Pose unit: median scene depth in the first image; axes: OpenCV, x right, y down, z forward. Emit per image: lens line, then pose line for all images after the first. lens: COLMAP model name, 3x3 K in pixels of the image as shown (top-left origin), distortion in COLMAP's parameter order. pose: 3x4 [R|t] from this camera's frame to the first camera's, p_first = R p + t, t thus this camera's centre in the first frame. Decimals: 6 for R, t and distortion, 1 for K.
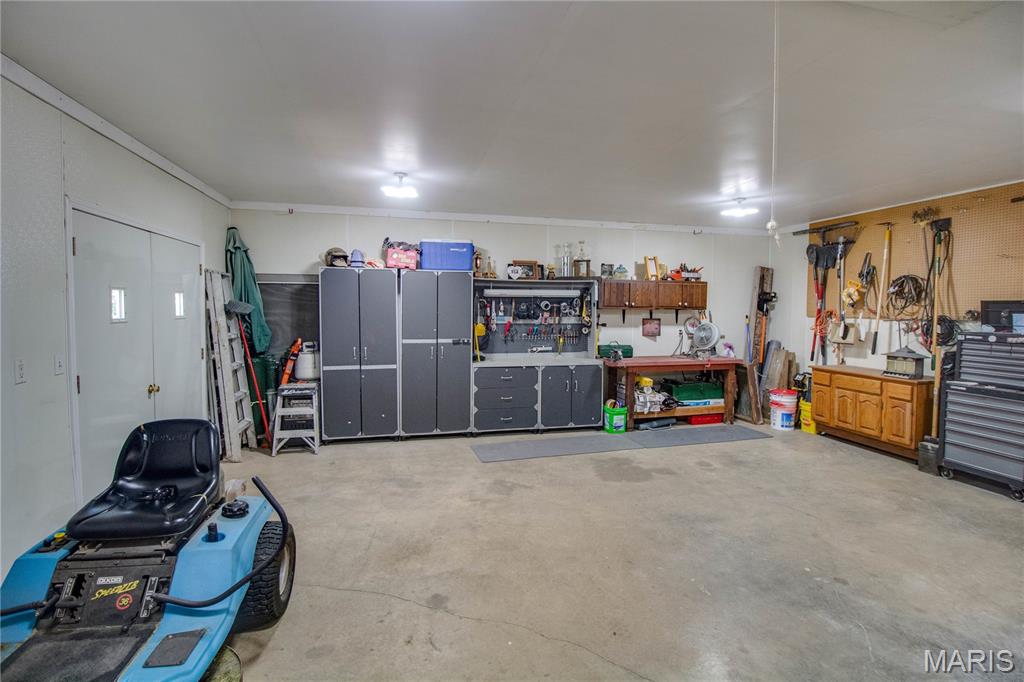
lens RADIAL K [[476.9, 0, 512.3], [0, 476.9, 331.2], [0, 0, 1]] dist [0.002814, -0.000042]
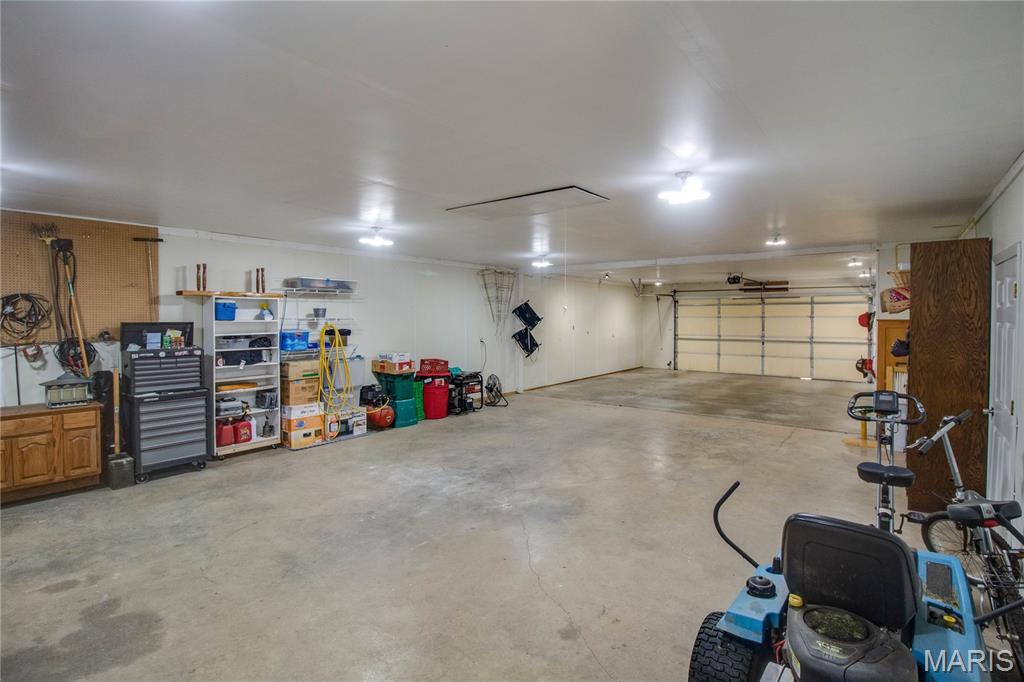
lens RADIAL K [[493.2, 0, 535.6], [0, 493.2, 330.5], [0, 0, 1]] dist [-0.013013, -0.005257]
pose [[-0.643388, -0.030282, 0.764941, -0.408547], [0.032375, 0.997247, 0.066708, -0.070143], [-0.764855, 0.067685, -0.640637, 0.768650]]
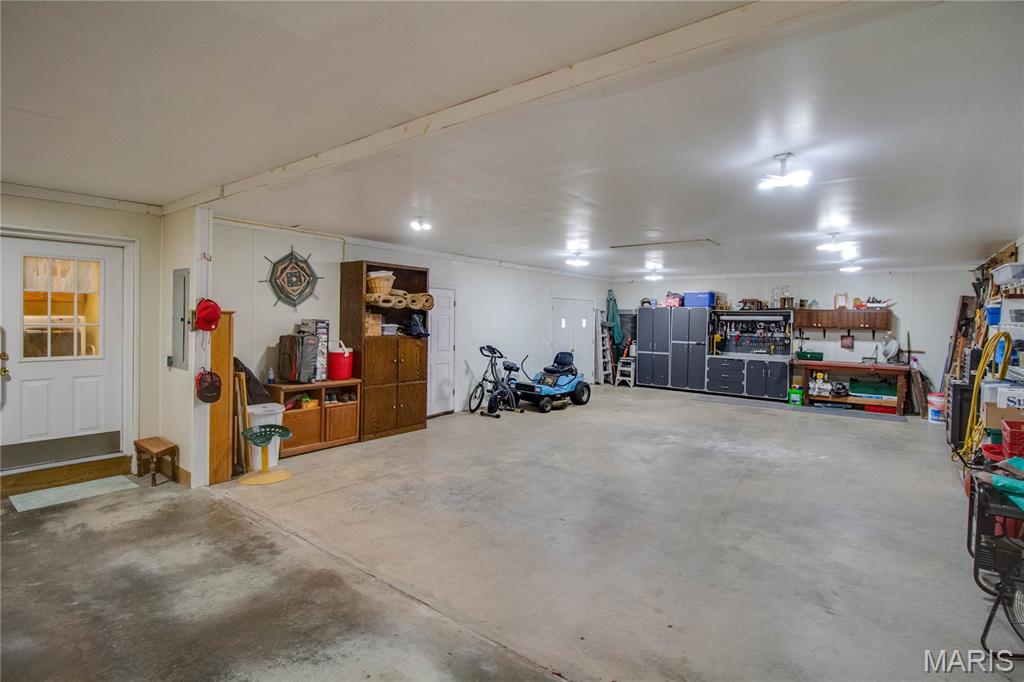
lens RADIAL K [[493.2, 0, 519.2], [0, 493.2, 320.4], [0, 0, 1]] dist [-0.013013, -0.005257]
pose [[0.623378, 0.007861, -0.781881, 0.948125], [-0.051415, 0.998197, -0.030956, 0.027349], [0.780229, 0.059498, 0.622658, -0.786398]]
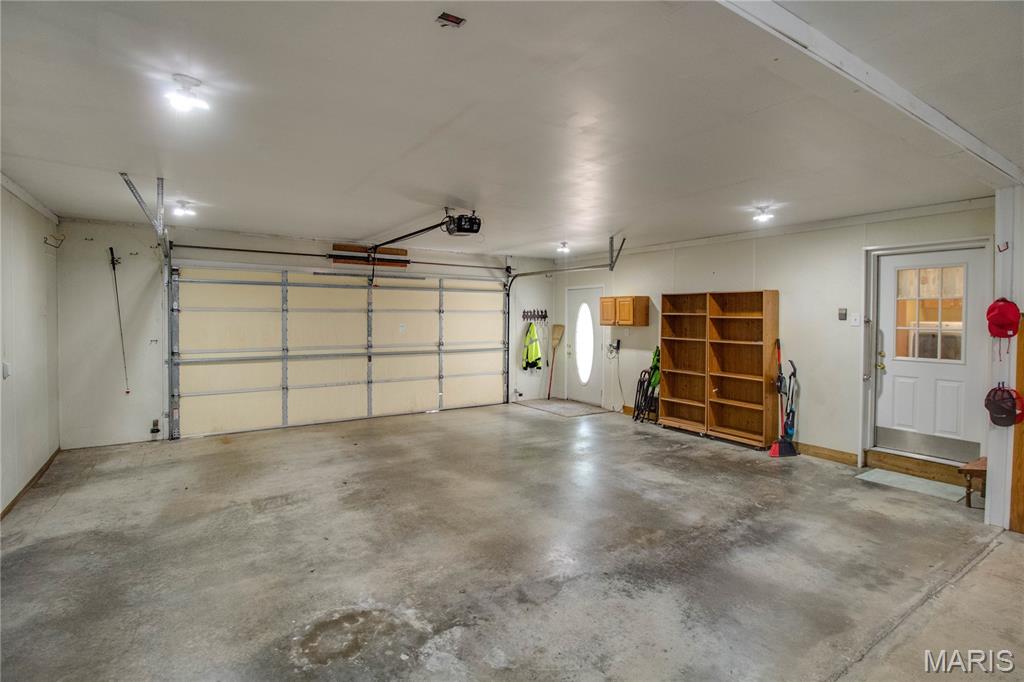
lens RADIAL K [[493.2, 0, 514.5], [0, 493.2, 329.6], [0, 0, 1]] dist [-0.013013, -0.005257]
pose [[-0.944491, -0.003238, -0.328521, 0.829255], [-0.028459, 0.996999, 0.071992, 0.007954], [0.327302, 0.077345, -0.941749, -0.300701]]
